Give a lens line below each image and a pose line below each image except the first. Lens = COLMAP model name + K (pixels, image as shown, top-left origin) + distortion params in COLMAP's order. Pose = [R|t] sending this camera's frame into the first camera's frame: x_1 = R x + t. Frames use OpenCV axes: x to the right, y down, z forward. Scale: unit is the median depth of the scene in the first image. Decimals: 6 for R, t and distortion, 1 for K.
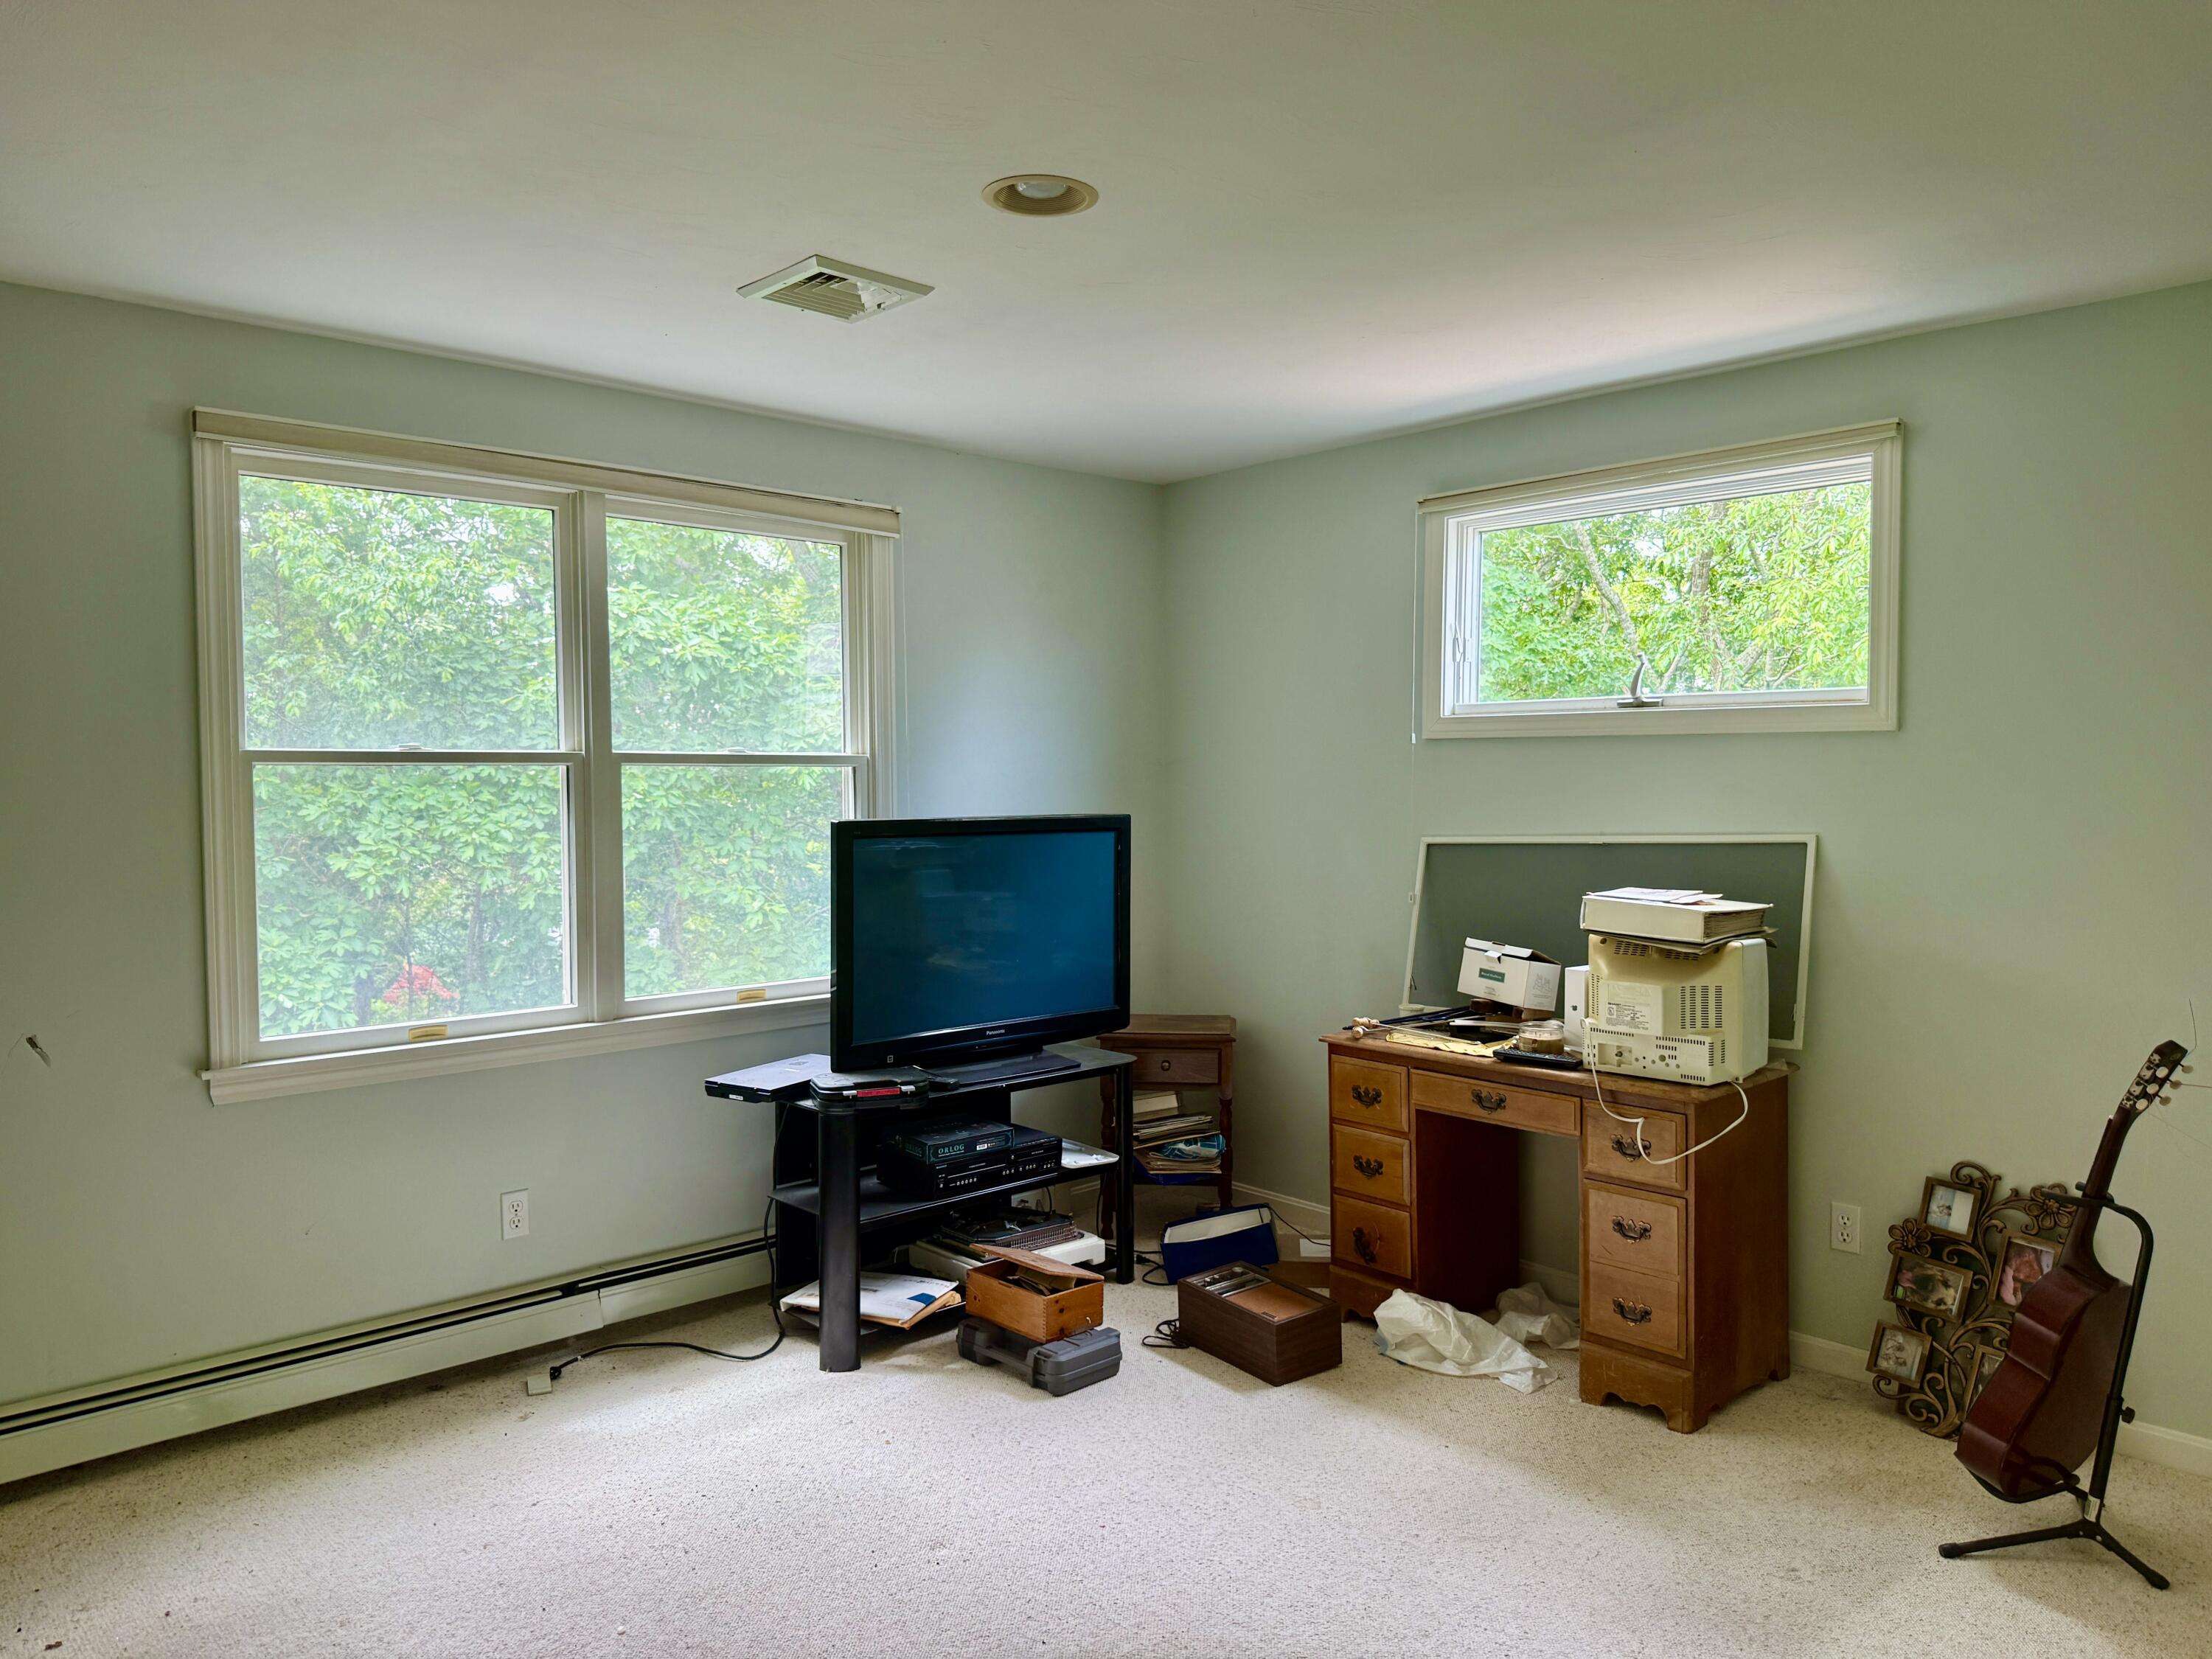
lens RADIAL K [[1539.0, 0, 1106.0], [0, 1539.0, 829.5], [0, 0, 1]] dist [0.125867, -0.170532]
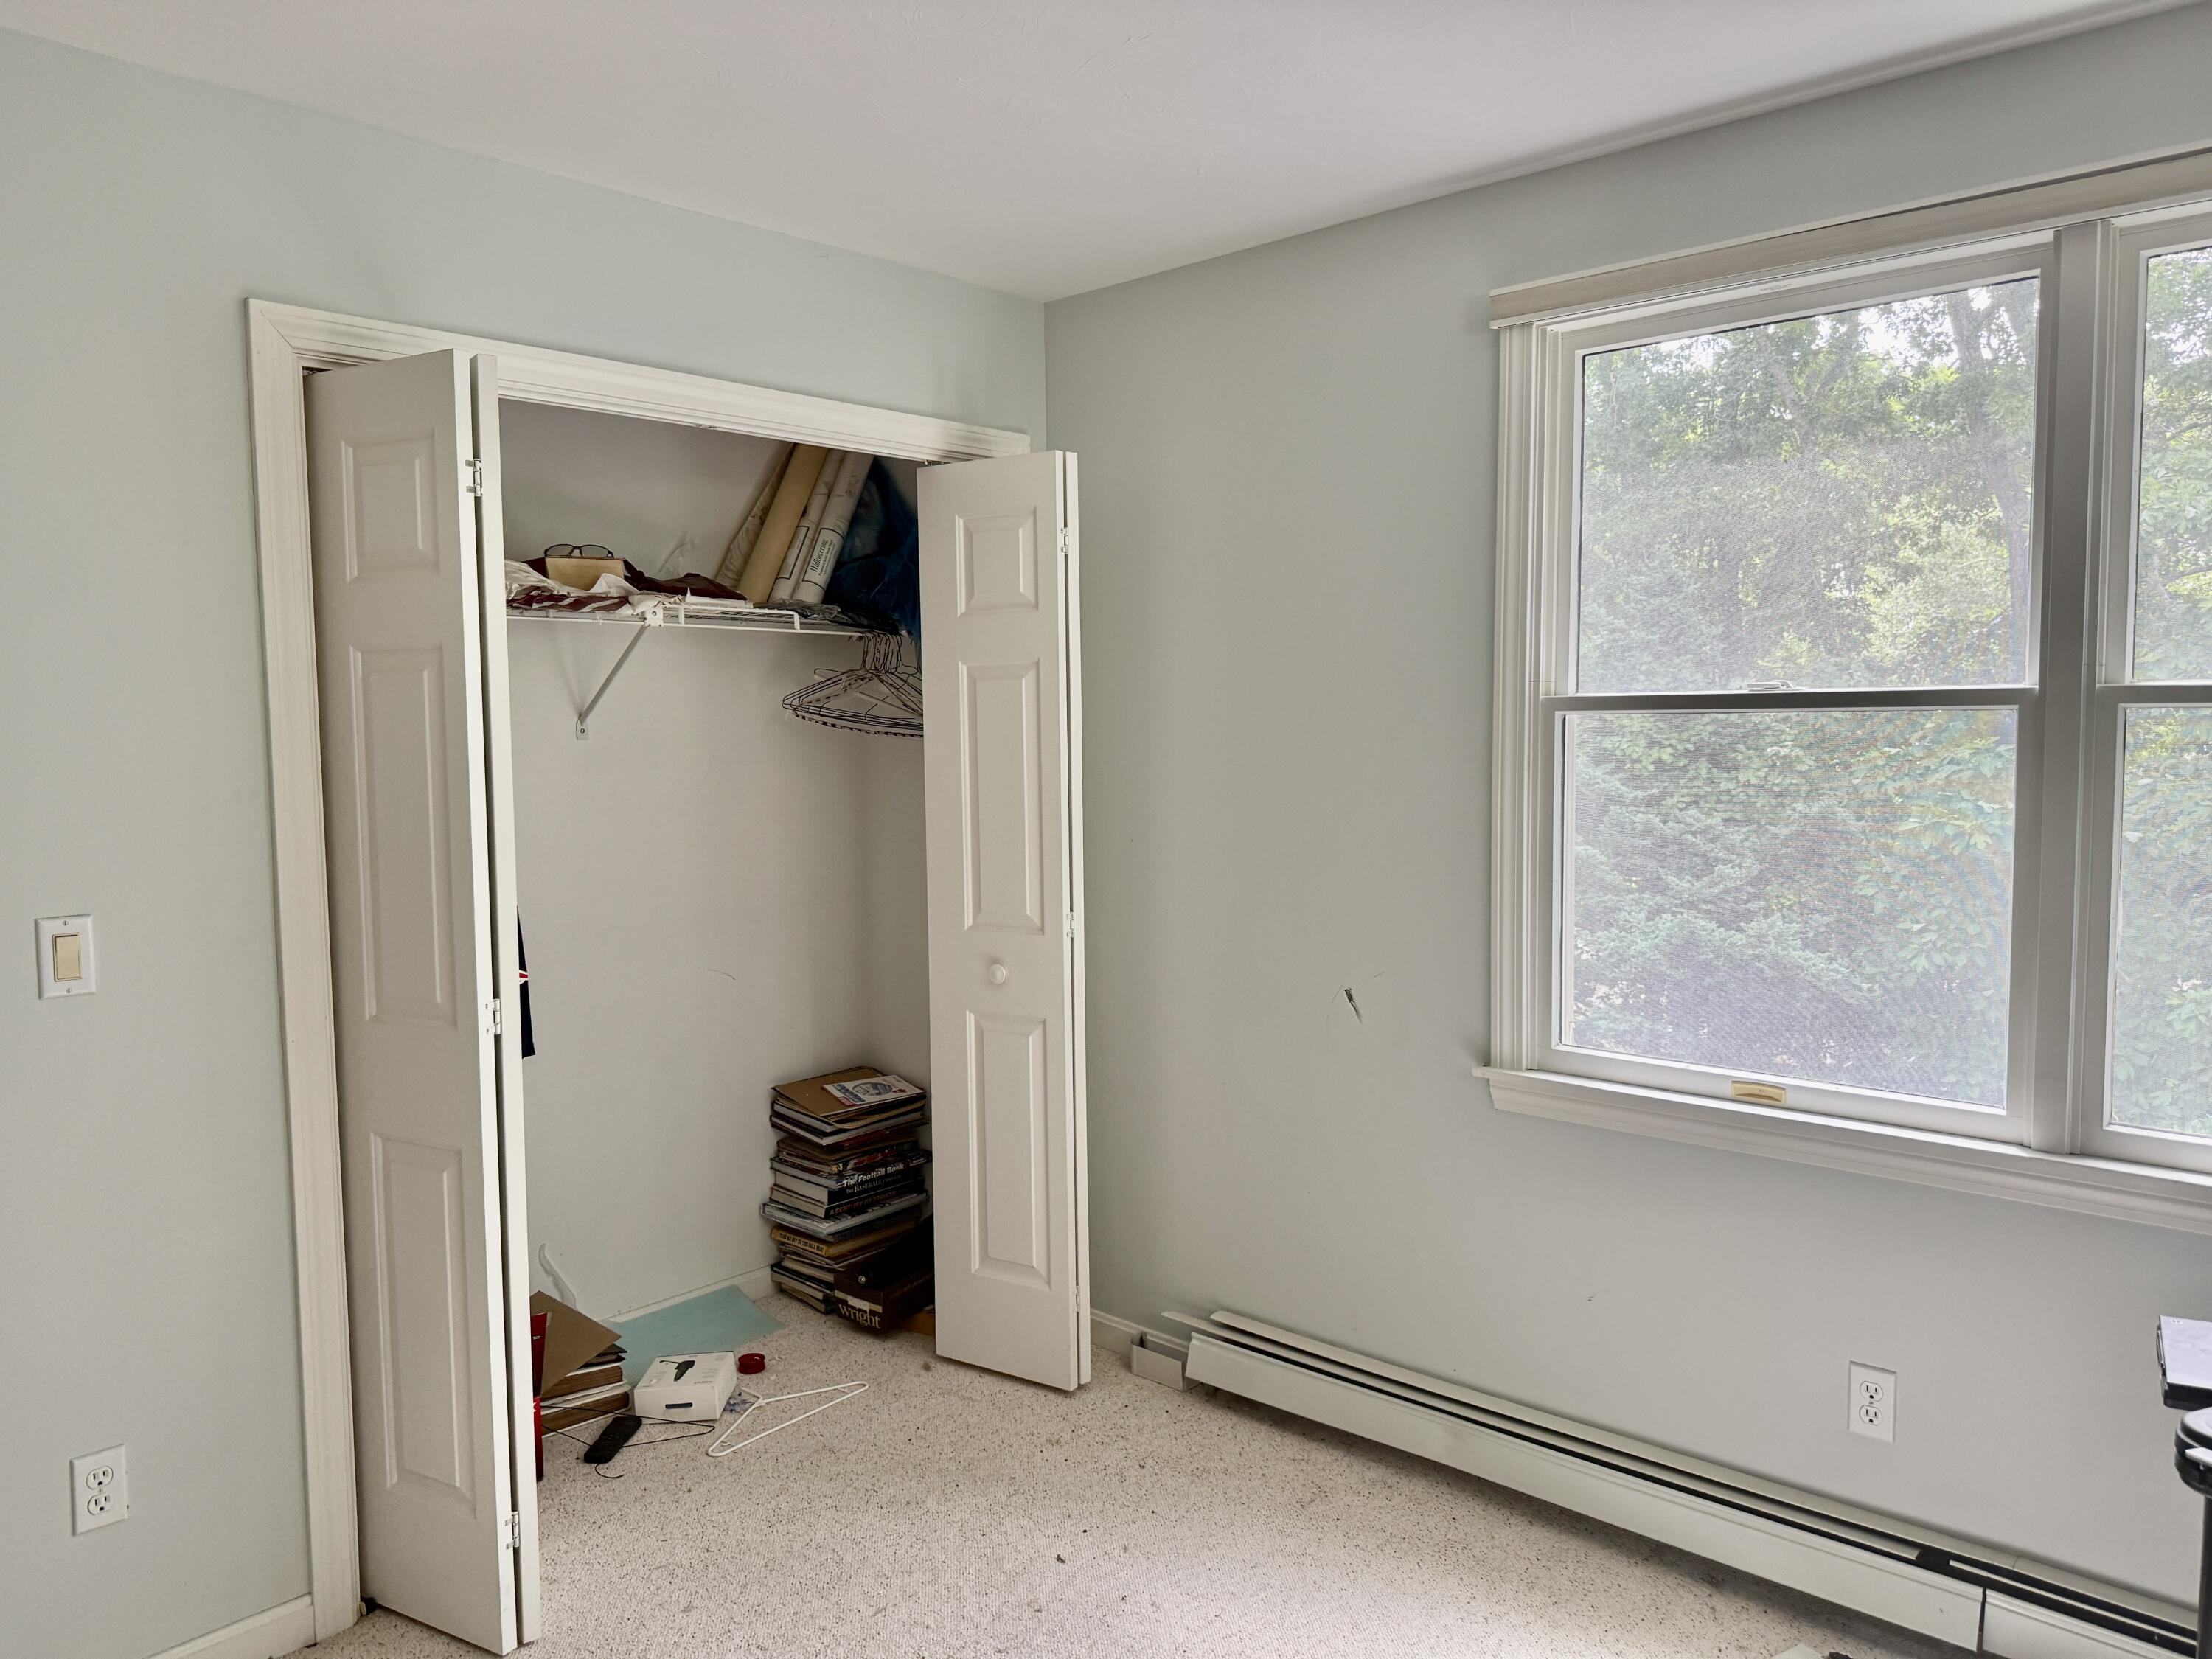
lens RADIAL K [[1539.0, 0, 1106.0], [0, 1539.0, 829.5], [0, 0, 1]] dist [0.125867, -0.170532]
pose [[0.077493, 0.067559, -0.994701, 0.239685], [-0.027908, 0.997457, 0.065572, -0.026195], [0.996602, 0.022679, 0.079182, 0.647574]]
